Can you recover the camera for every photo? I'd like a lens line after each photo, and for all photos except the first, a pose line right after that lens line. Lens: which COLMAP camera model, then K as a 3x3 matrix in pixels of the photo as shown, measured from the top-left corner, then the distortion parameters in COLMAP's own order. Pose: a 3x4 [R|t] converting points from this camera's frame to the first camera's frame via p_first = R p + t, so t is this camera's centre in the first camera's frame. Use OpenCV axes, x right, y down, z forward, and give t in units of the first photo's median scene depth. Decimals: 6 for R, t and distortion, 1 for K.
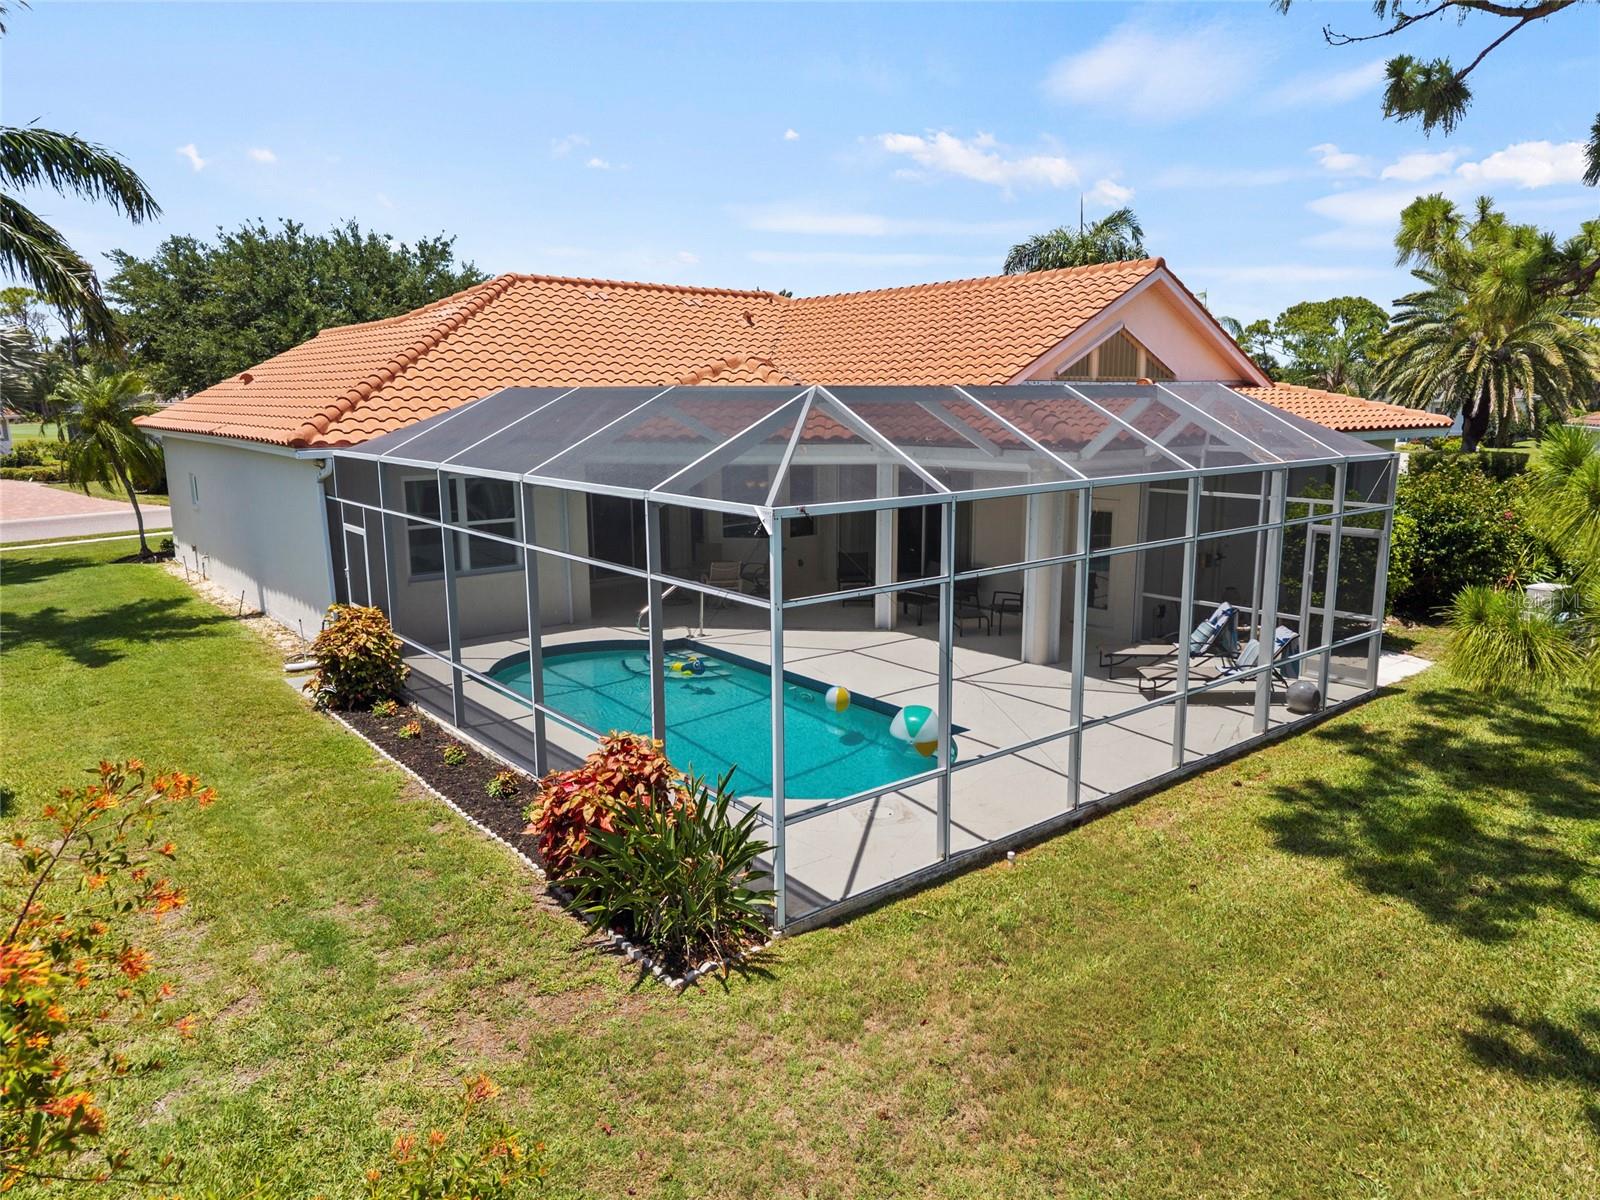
lens RADIAL K [[1074.4, 0, 785.7], [0, 1074.4, 592.9], [0, 0, 1]] dist [0.031720, -0.037557]
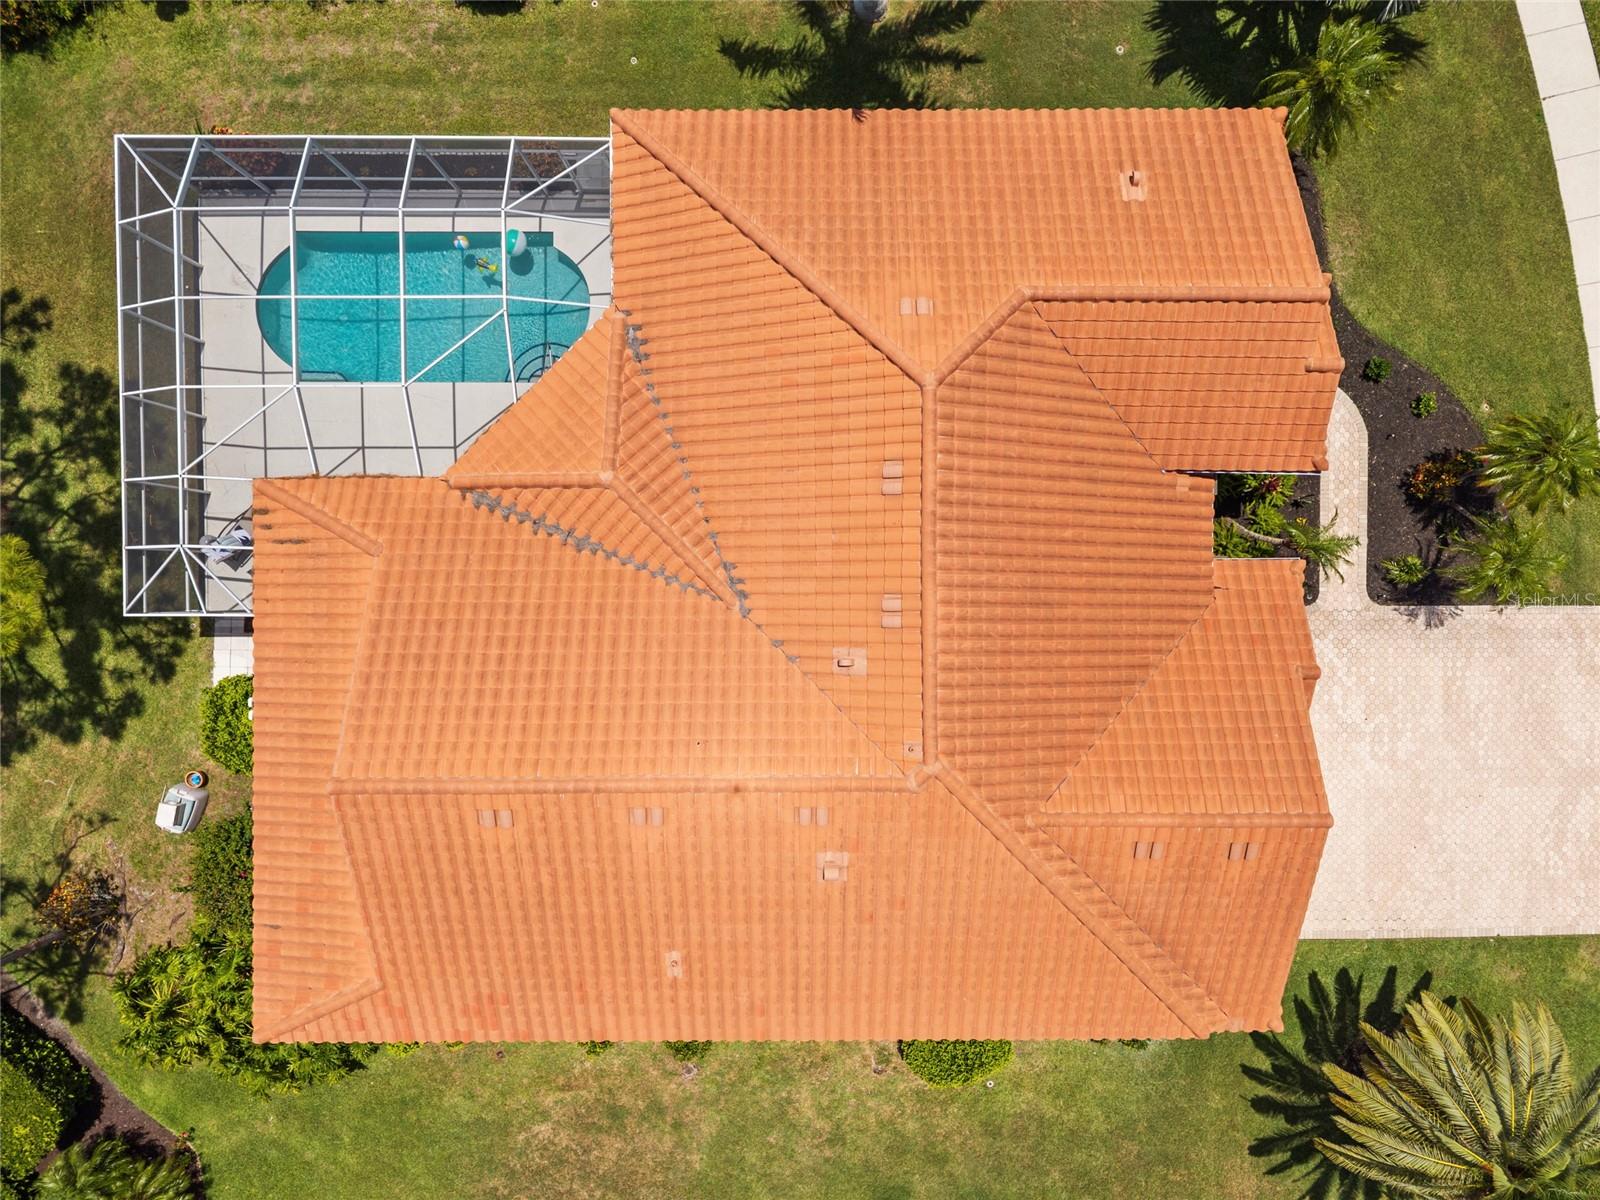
lens RADIAL K [[1074.4, 0, 803.7], [0, 1074.4, 599.6], [0, 0, 1]] dist [0.031720, -0.037557]
pose [[-0.629592, 0.776820, 0.012831, -0.171556], [-0.146337, -0.134789, 0.980009, -2.371857], [0.763020, 0.615128, 0.198539, 1.808752]]
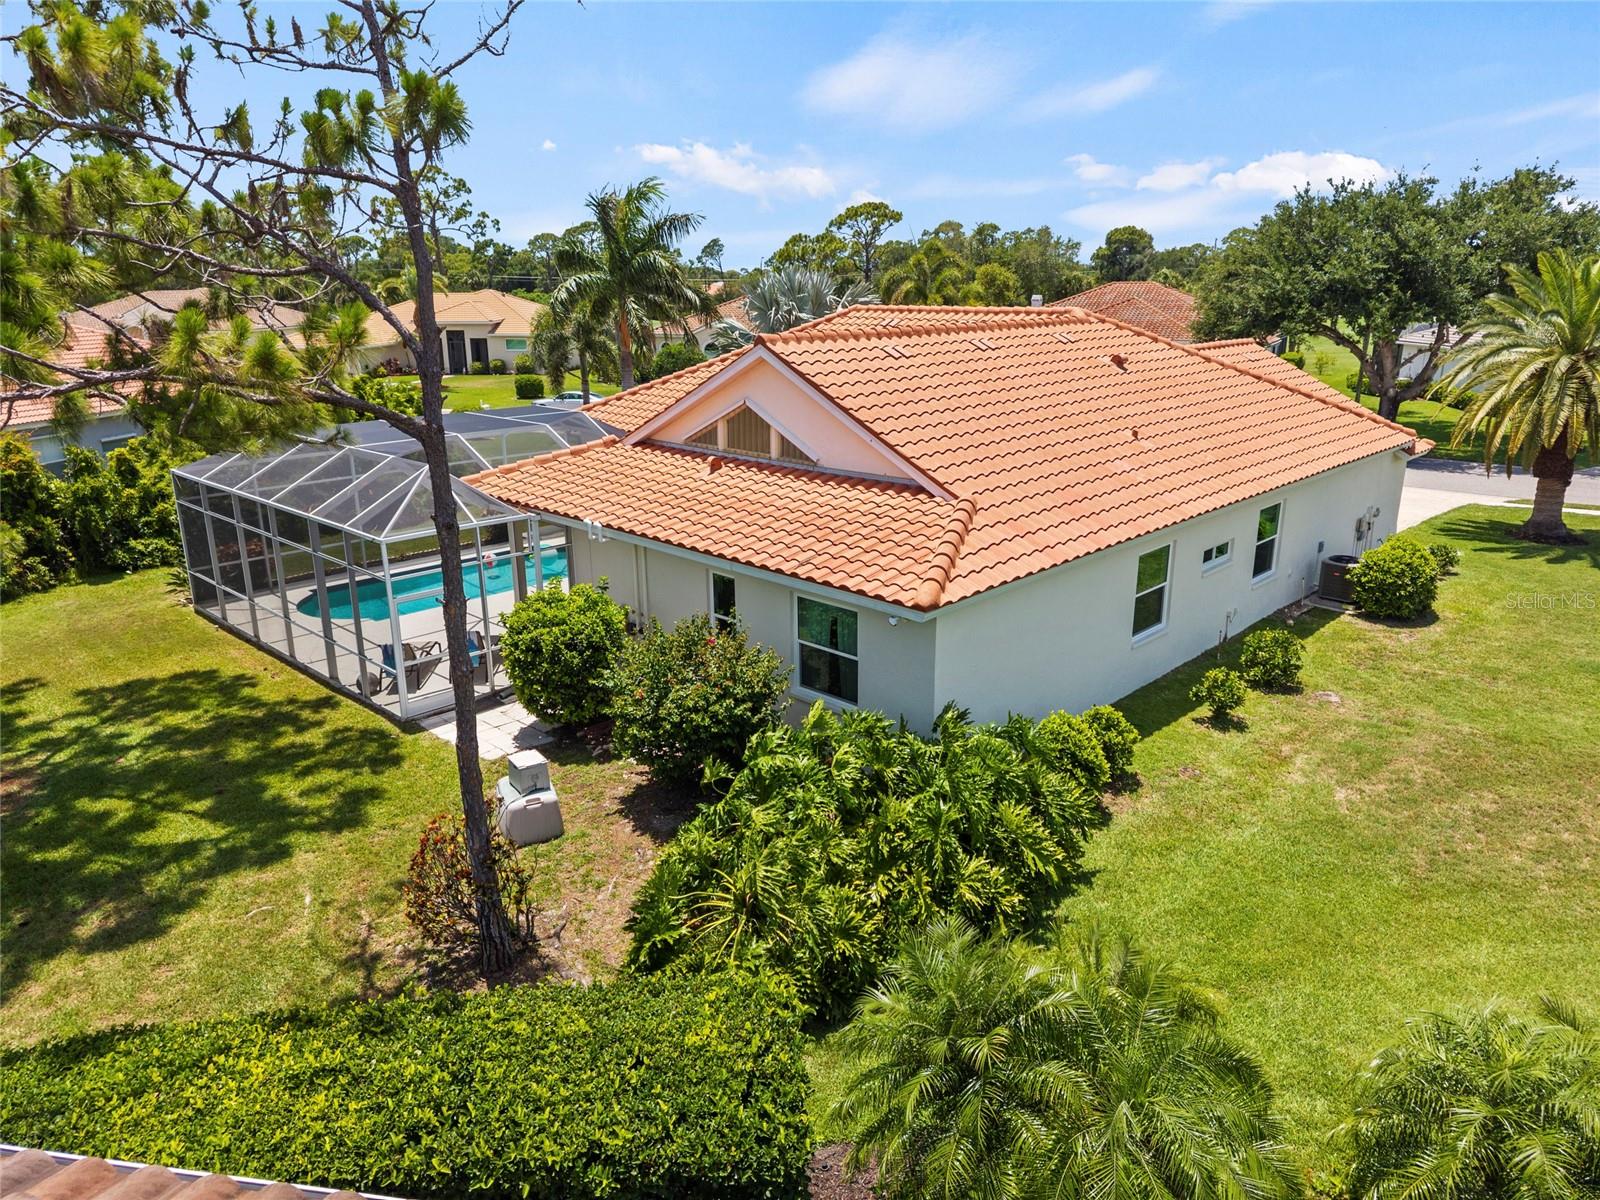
lens RADIAL K [[1074.4, 0, 802.2], [0, 1074.4, 603.2], [0, 0, 1]] dist [0.031720, -0.037557]
pose [[0.124046, 0.283845, -0.950812, 2.312743], [-0.175097, 0.949438, 0.260591, -0.592579], [0.976705, 0.134159, 0.167475, 1.598924]]
